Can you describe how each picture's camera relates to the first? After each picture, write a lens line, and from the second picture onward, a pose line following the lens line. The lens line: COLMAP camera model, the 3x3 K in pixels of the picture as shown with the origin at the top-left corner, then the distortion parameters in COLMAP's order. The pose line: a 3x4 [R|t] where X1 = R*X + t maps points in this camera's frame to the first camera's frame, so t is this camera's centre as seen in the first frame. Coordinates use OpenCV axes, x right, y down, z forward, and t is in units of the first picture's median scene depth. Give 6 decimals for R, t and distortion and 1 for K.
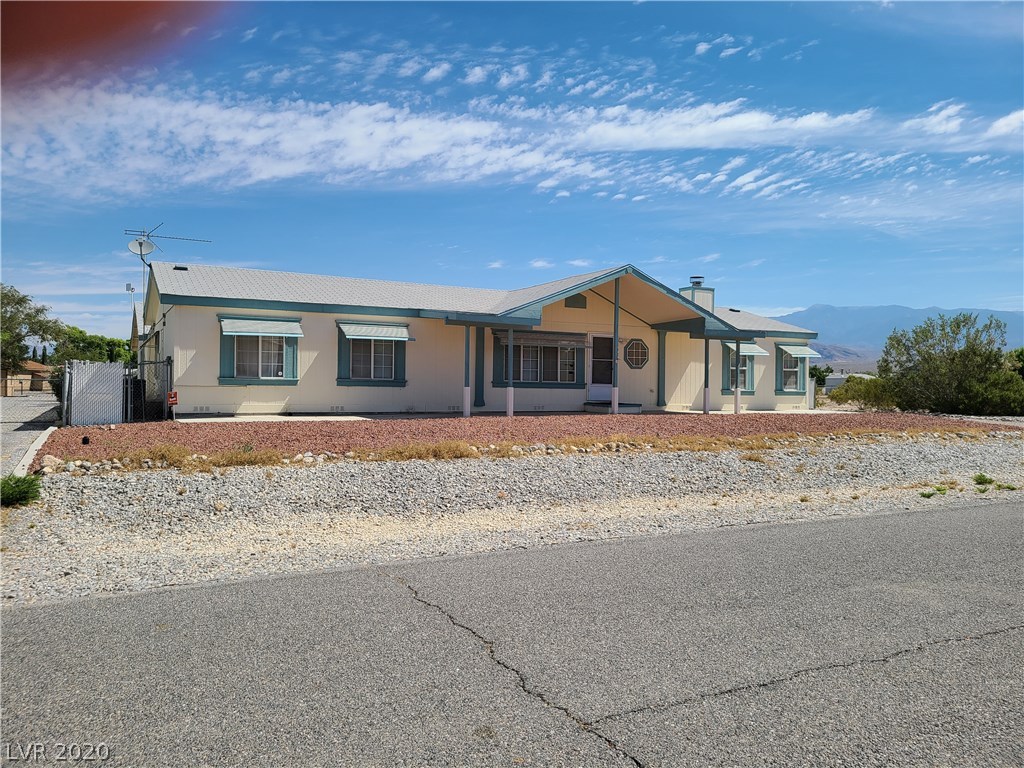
lens RADIAL K [[831.4, 0, 512.0], [0, 831.4, 384.0], [0, 0, 1]] dist [0.038916, -0.016834]
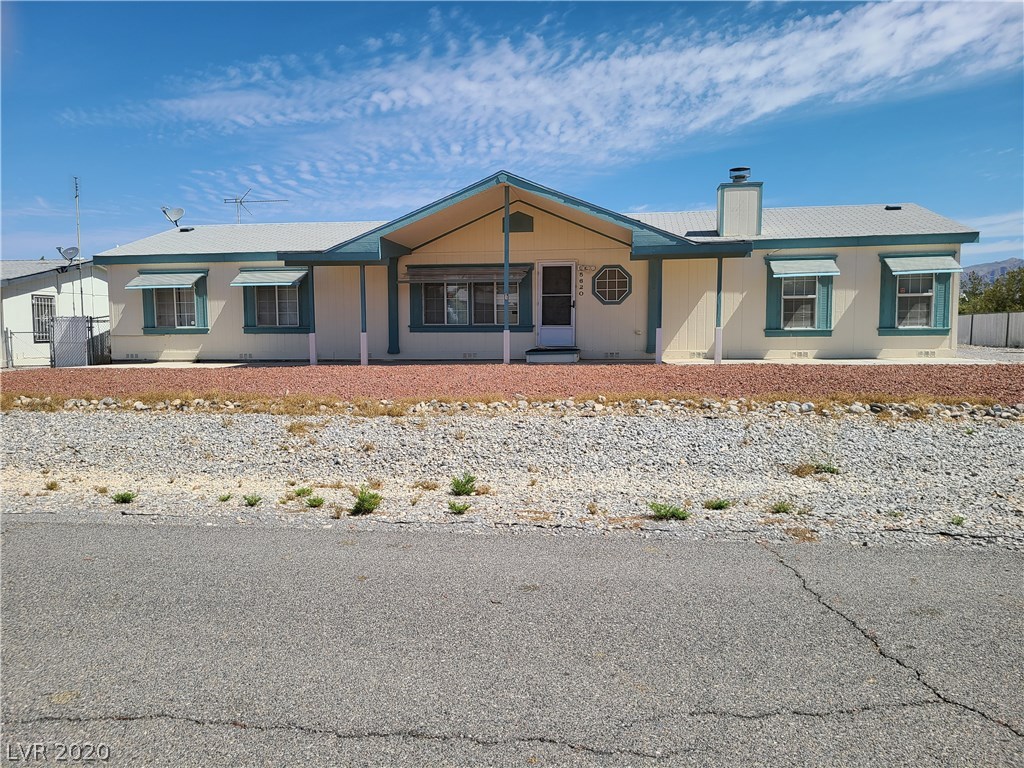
lens RADIAL K [[831.4, 0, 512.0], [0, 831.4, 384.0], [0, 0, 1]] dist [0.038916, -0.016834]
pose [[0.766046, 0.024518, -0.642318, 0.107391], [0.019162, 0.997957, 0.060946, 0.001217], [0.642500, -0.058996, 0.764011, 0.066111]]
